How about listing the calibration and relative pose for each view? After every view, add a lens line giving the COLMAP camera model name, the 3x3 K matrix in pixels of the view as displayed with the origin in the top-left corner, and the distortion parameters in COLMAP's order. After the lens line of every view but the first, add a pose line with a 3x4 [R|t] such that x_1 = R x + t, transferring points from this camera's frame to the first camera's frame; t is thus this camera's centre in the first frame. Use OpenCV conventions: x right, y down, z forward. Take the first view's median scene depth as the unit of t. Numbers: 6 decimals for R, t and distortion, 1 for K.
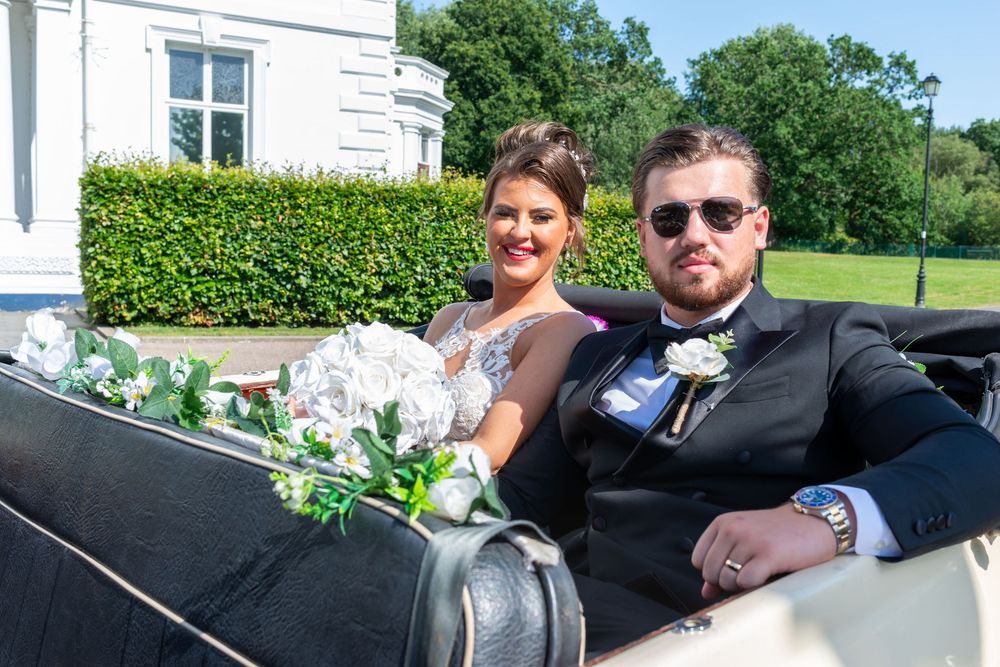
lens RADIAL K [[951.3, 0, 500.0], [0, 951.3, 333.5], [0, 0, 1]] dist [-0.001395, 0.020338]
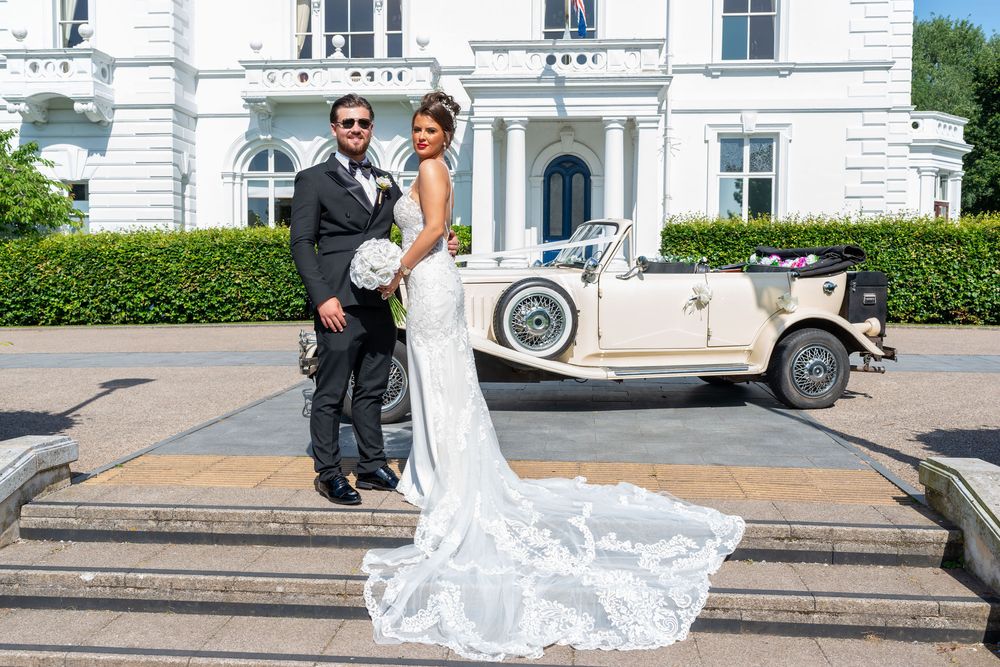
lens RADIAL K [[951.3, 0, 500.0], [0, 951.3, 333.5], [0, 0, 1]] dist [-0.001395, 0.020338]
pose [[0.837738, 0.005284, -0.546047, 0.159486], [-0.030210, 0.998870, -0.036682, 0.058263], [0.545236, 0.047226, 0.836951, -0.370263]]
